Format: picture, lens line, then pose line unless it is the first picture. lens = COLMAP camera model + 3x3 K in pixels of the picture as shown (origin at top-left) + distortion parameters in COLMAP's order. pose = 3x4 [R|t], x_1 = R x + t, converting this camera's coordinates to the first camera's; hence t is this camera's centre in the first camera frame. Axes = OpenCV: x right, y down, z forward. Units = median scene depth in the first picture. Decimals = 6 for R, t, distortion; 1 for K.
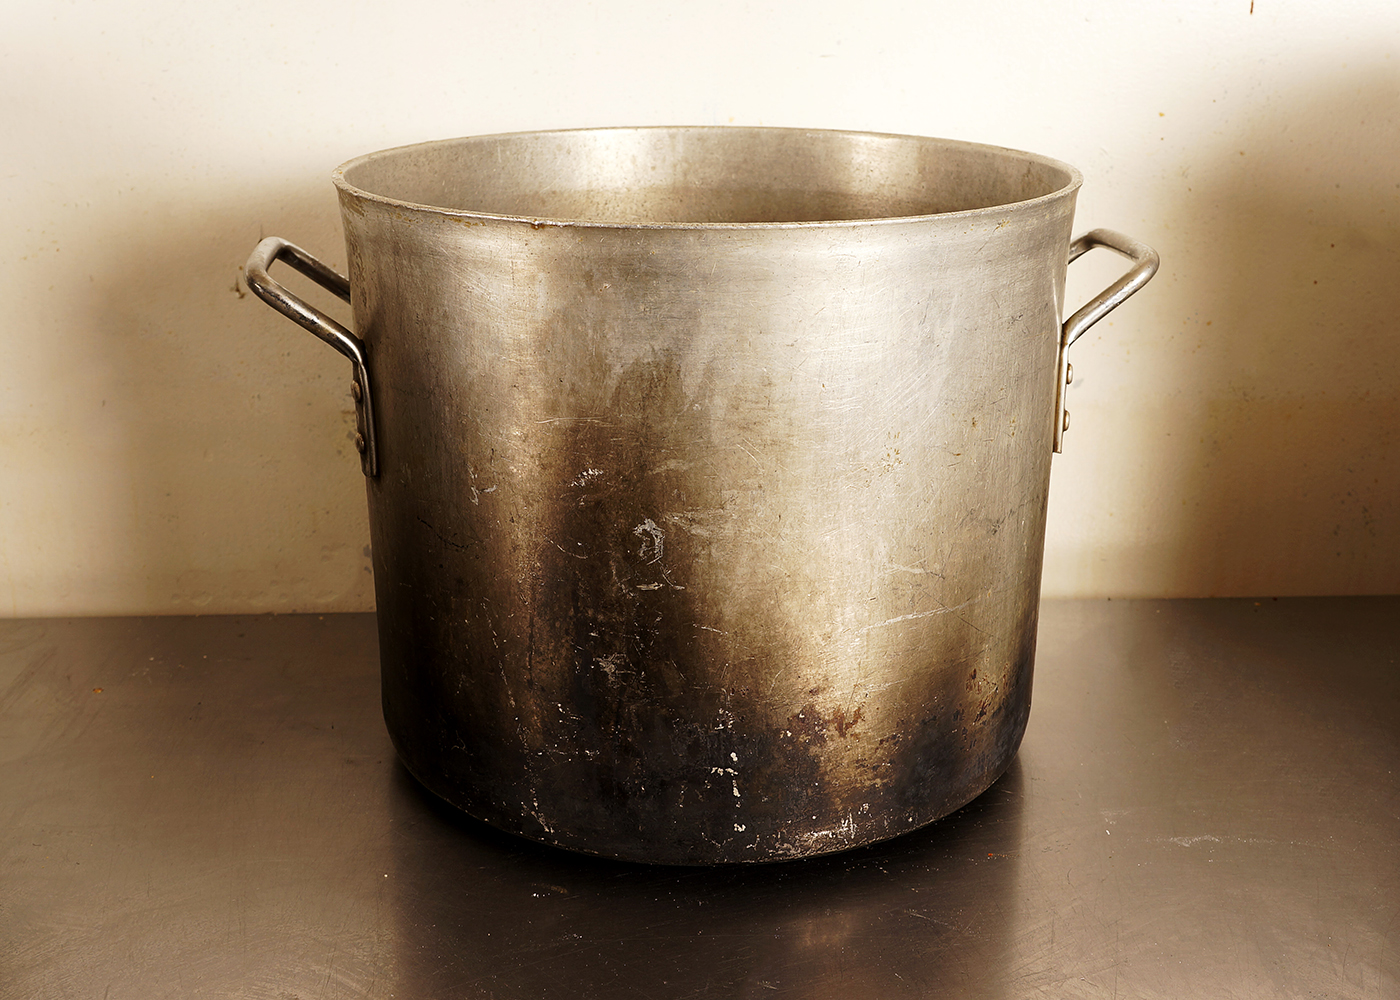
lens RADIAL K [[1594.5, 0, 704.8], [0, 1594.5, 505.4], [0, 0, 1]] dist [0.002916, 0.000000]
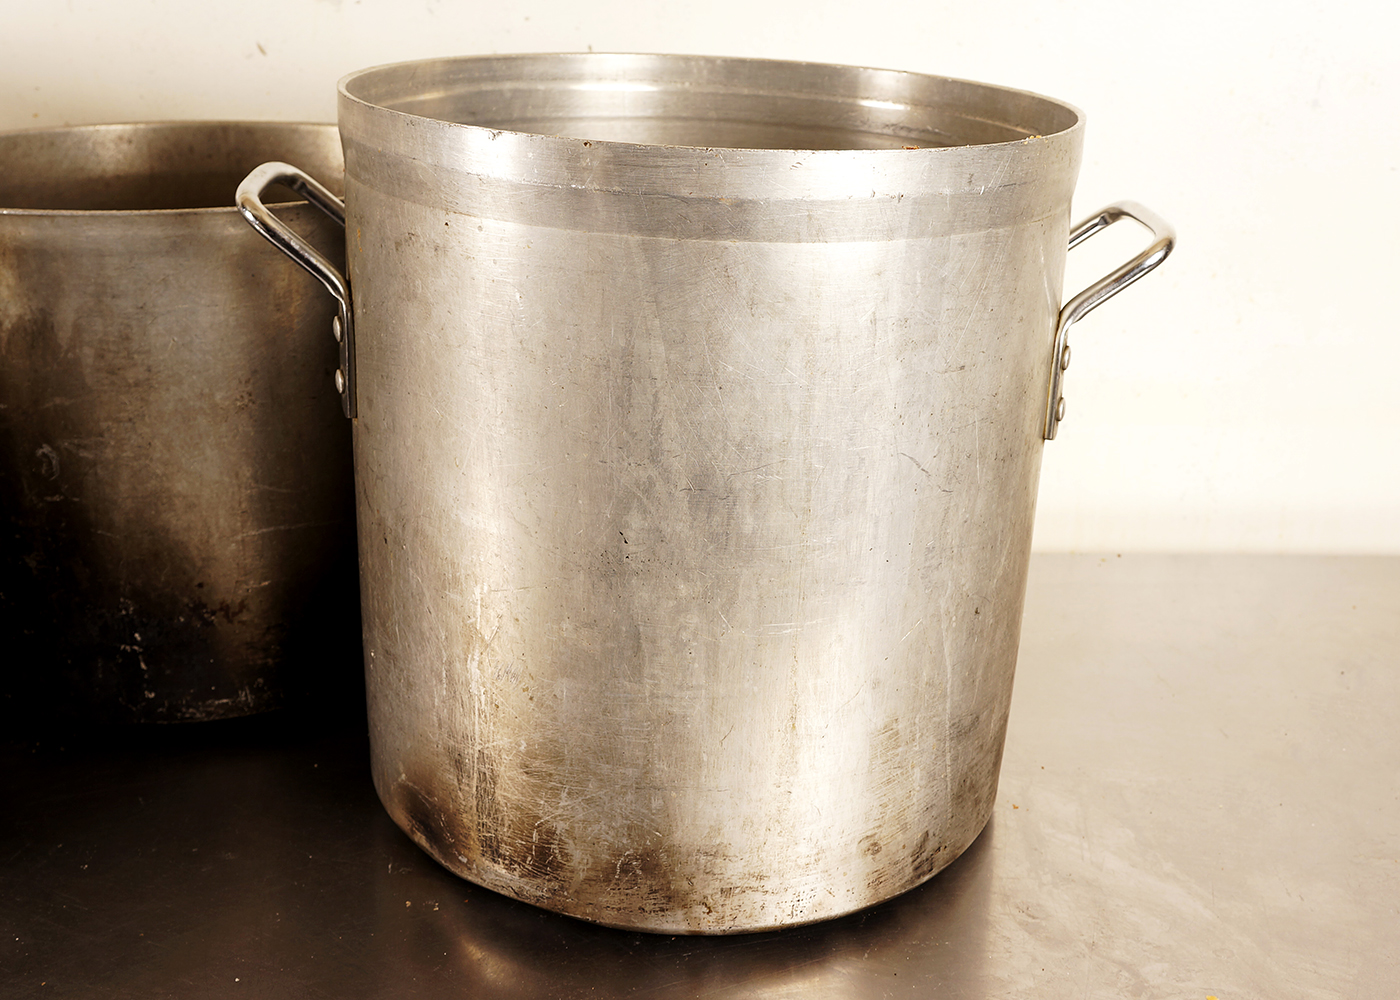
lens RADIAL K [[1594.5, 0, 728.0], [0, 1594.5, 522.3], [0, 0, 1]] dist [0.002916, 0.000000]
pose [[0.999870, 0.016153, 0.000150, 0.496174], [-0.016150, 0.999474, 0.028113, 0.025687], [0.000305, -0.028112, 0.999605, -0.259245]]
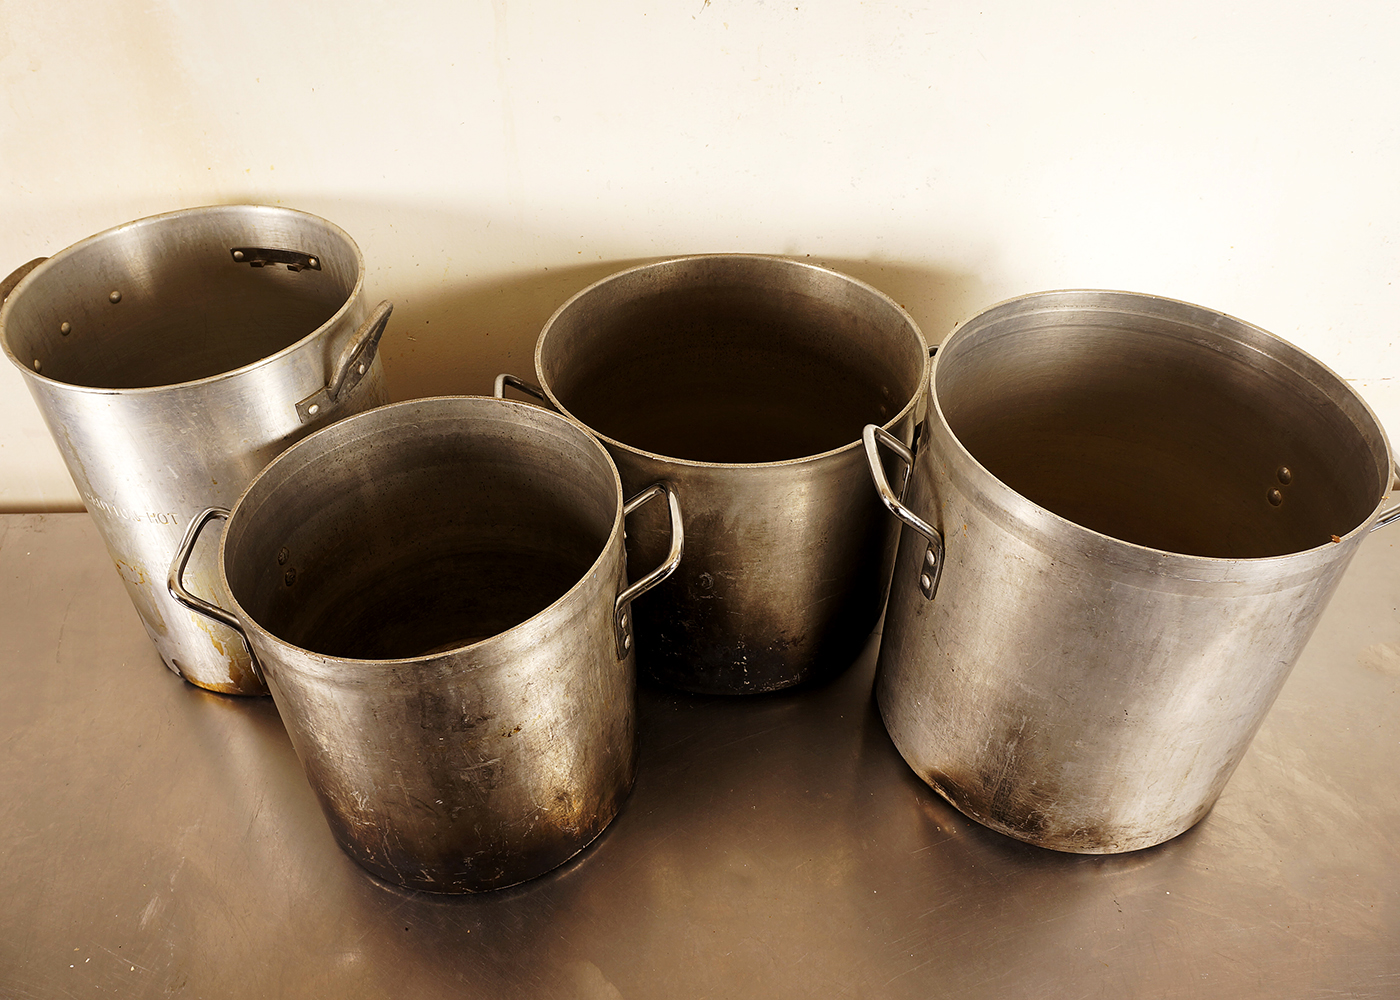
lens RADIAL K [[1140.7, 0, 735.7], [0, 1140.7, 491.6], [0, 0, 1]] dist [-0.030518, 0.013814]
pose [[0.999406, -0.003195, 0.034307, -0.047120], [-0.009210, 0.934697, 0.355327, -0.614421], [-0.033202, -0.355432, 0.934112, -0.361819]]
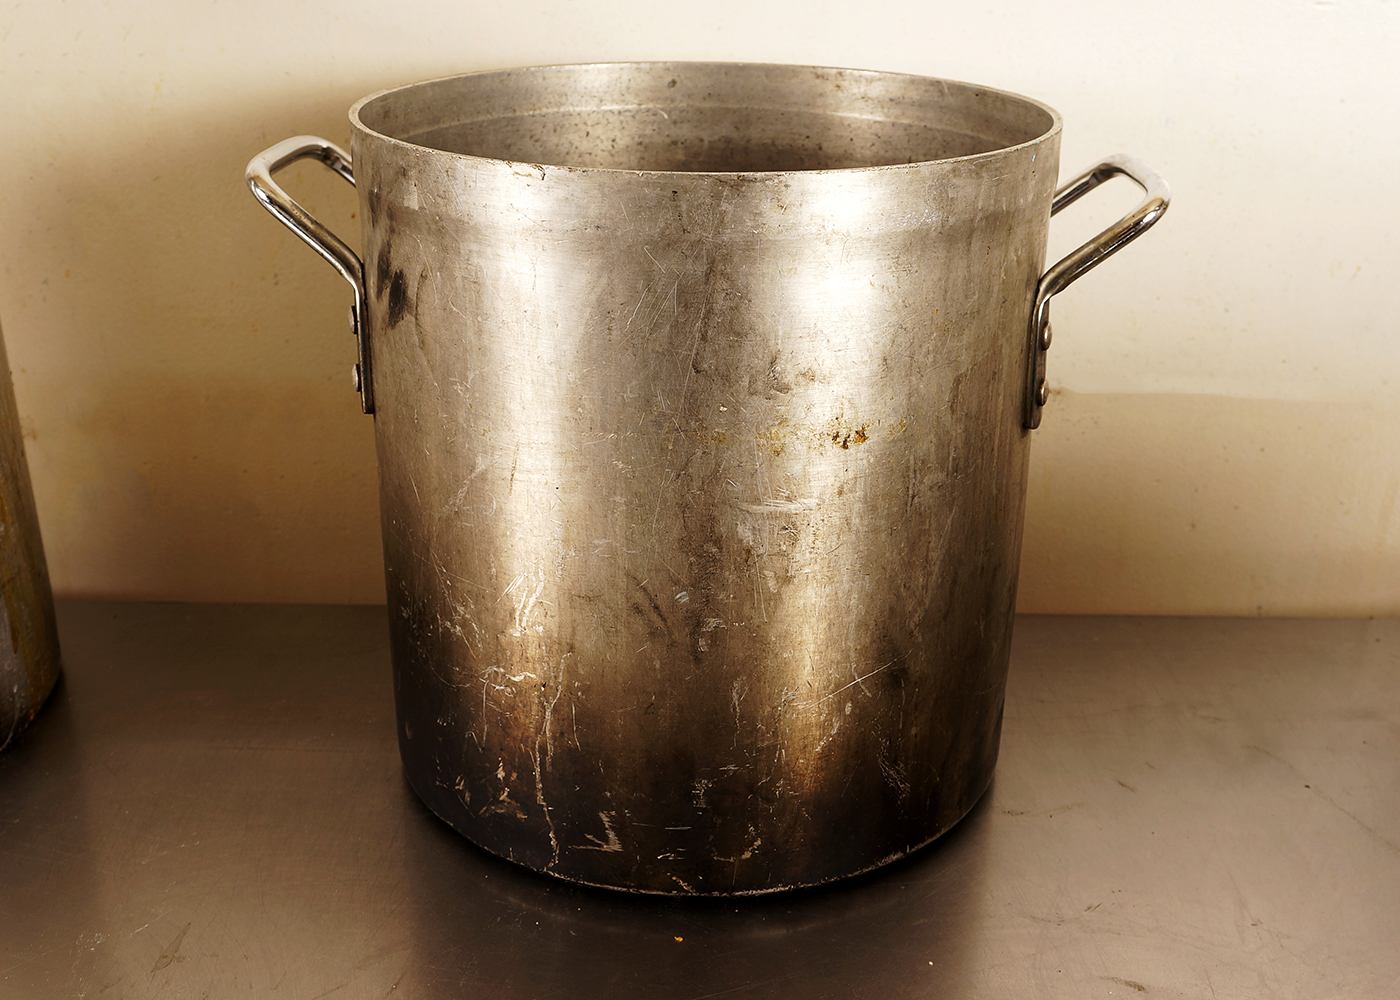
lens RADIAL K [[1594.5, 0, 730.1], [0, 1594.5, 509.3], [0, 0, 1]] dist [0.002916, 0.000000]
pose [[0.995180, 0.070086, -0.068586, -0.251274], [-0.067387, 0.996888, 0.040913, 0.077435], [0.071240, -0.036094, 0.996806, -0.179076]]
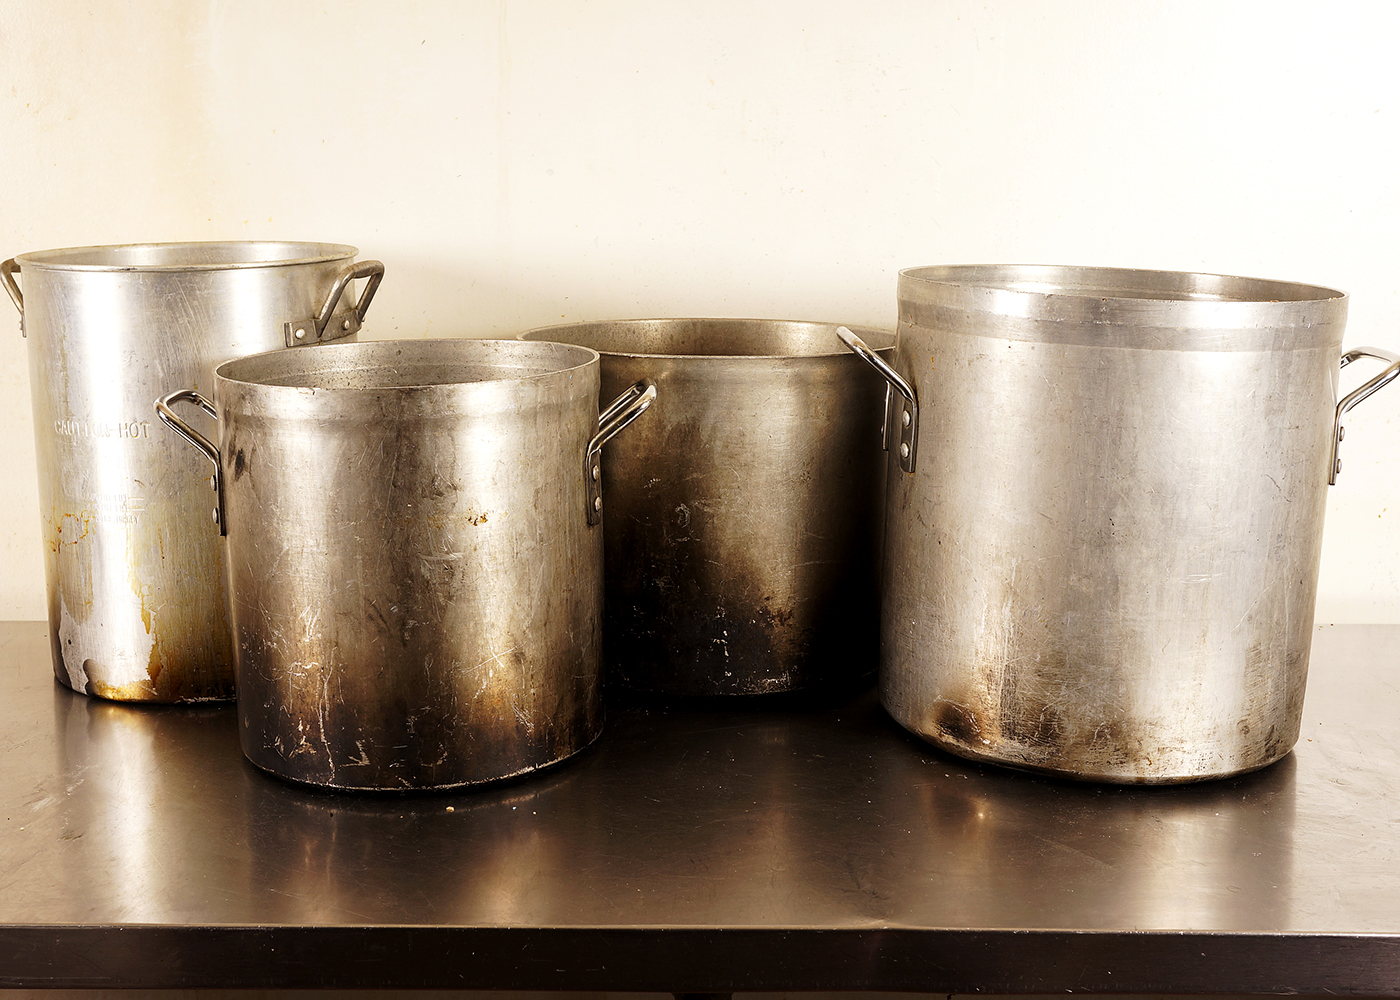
lens RADIAL K [[1795.6, 0, 689.2], [0, 1795.6, 506.7], [0, 0, 1]] dist [-0.003195, 0.000000]
pose [[0.999831, 0.008117, -0.016480, 0.009498], [-0.010486, 0.988757, -0.149161, 0.340285], [0.015084, 0.149309, 0.988676, -1.194871]]
